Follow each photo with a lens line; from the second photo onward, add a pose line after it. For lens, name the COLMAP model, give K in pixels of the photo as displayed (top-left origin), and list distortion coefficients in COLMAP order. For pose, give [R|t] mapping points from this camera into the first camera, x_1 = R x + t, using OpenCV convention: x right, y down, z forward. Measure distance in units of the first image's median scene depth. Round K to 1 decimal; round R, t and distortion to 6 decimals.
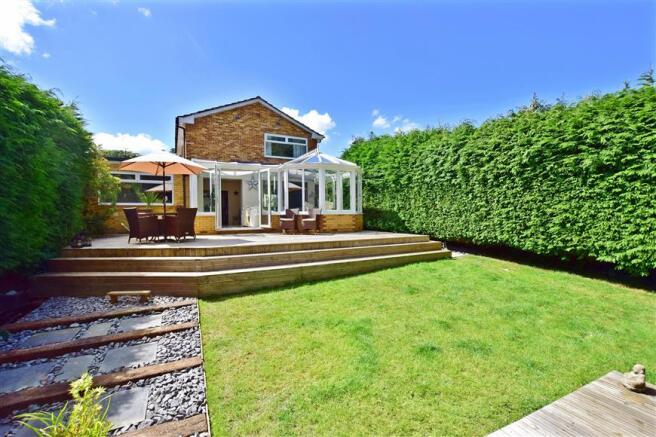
lens RADIAL K [[295.3, 0, 326.9], [0, 295.3, 219.2], [0, 0, 1]] dist [-0.004291, -0.000215]
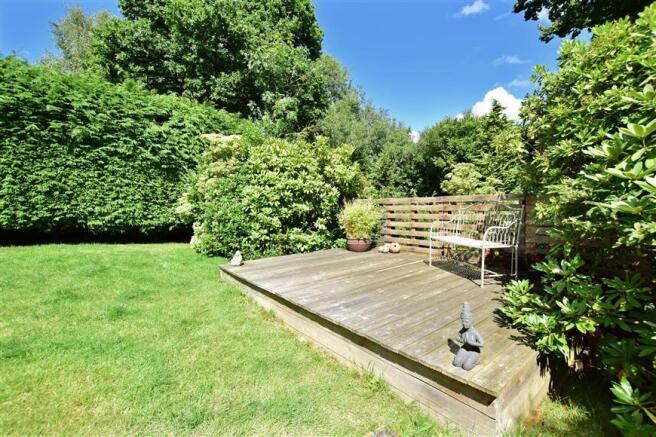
lens RADIAL K [[295.3, 0, 327.6], [0, 295.3, 213.7], [0, 0, 1]] dist [-0.004291, -0.000215]
pose [[-0.205624, -0.015342, 0.978511, -0.316689], [0.048344, 0.998497, 0.025815, 0.110613], [-0.977436, 0.052613, -0.204573, 0.355105]]
